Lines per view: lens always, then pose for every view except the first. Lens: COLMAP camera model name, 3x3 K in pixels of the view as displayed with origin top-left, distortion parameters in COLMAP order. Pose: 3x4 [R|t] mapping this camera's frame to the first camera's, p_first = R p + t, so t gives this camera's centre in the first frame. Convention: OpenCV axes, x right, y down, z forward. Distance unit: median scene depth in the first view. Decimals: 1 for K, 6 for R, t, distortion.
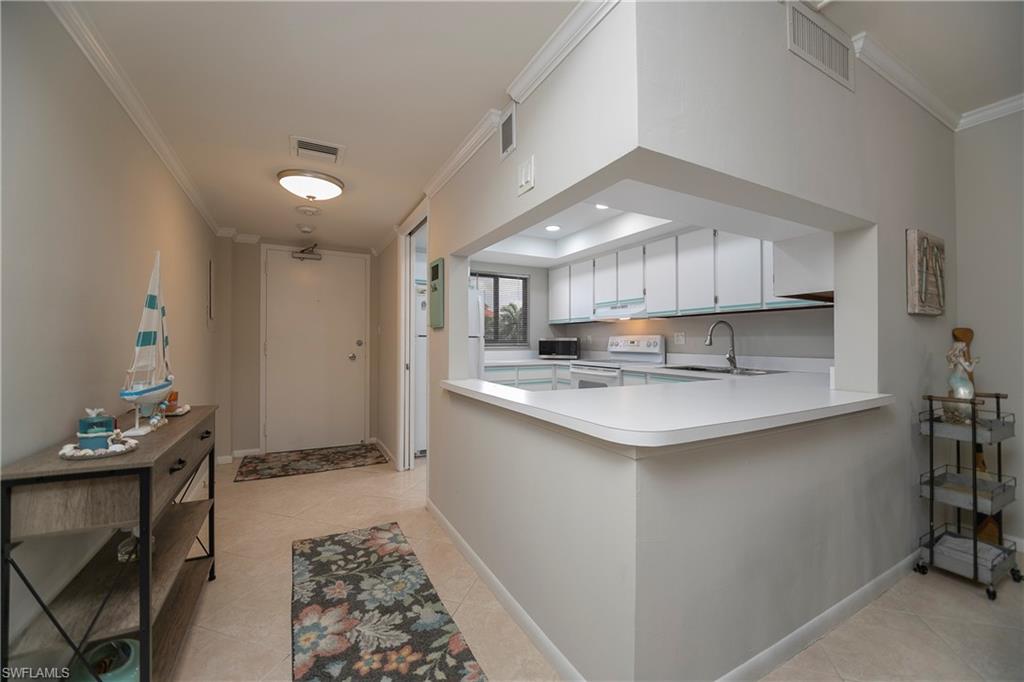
lens RADIAL K [[396.1, 0, 512.0], [0, 396.1, 341.0], [0, 0, 1]] dist [0.000529, -0.017433]
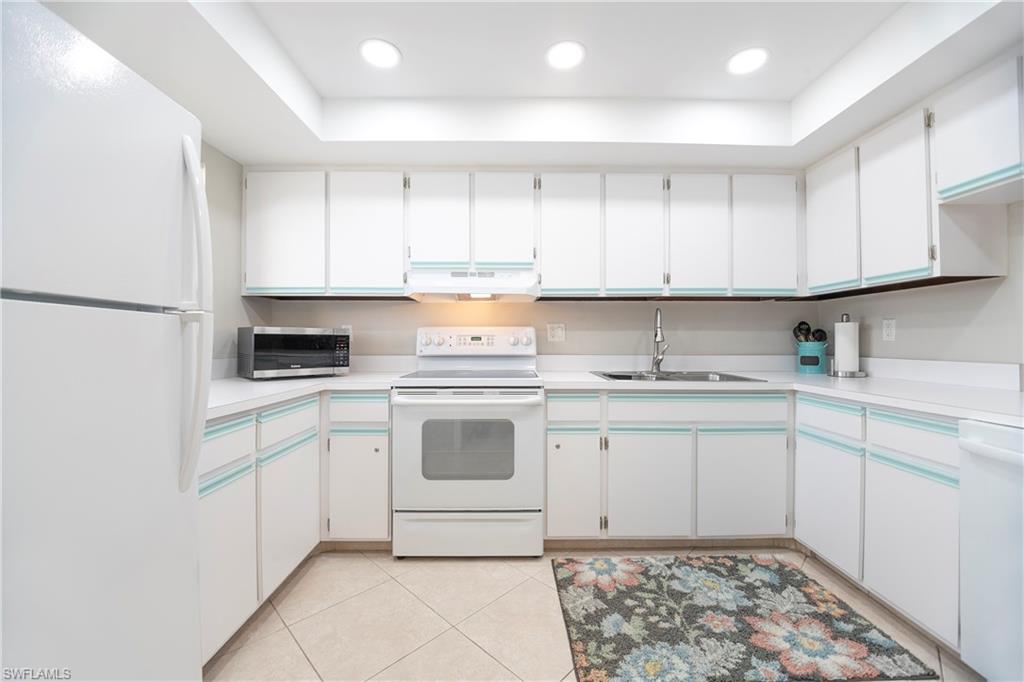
lens RADIAL K [[396.1, 0, 512.0], [0, 396.1, 341.0], [0, 0, 1]] dist [0.000529, -0.017433]
pose [[0.465308, -0.001996, 0.885147, -0.175511], [-0.001214, 0.999995, 0.002893, 0.004956], [-0.885148, -0.002421, 0.465303, 0.646708]]
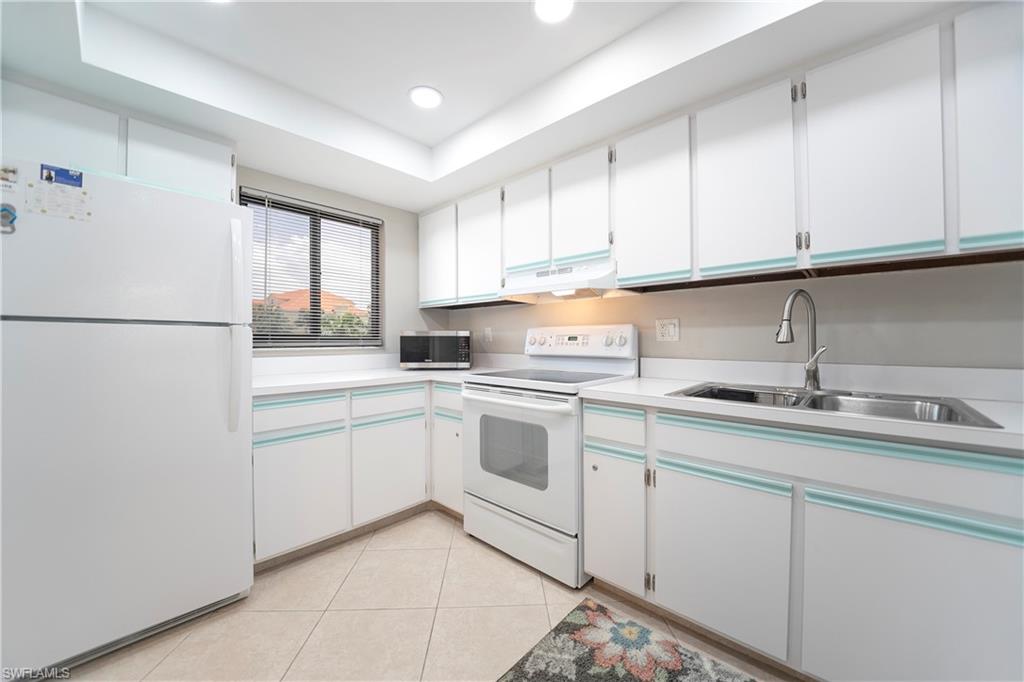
lens RADIAL K [[378.9, 0, 514.1], [0, 378.9, 340.0], [0, 0, 1]] dist [-0.001009, -0.015254]
pose [[0.944934, -0.004298, 0.327233, 0.050166], [0.003415, 0.999989, 0.003273, 0.003539], [-0.327243, -0.001975, 0.944938, 0.499425]]
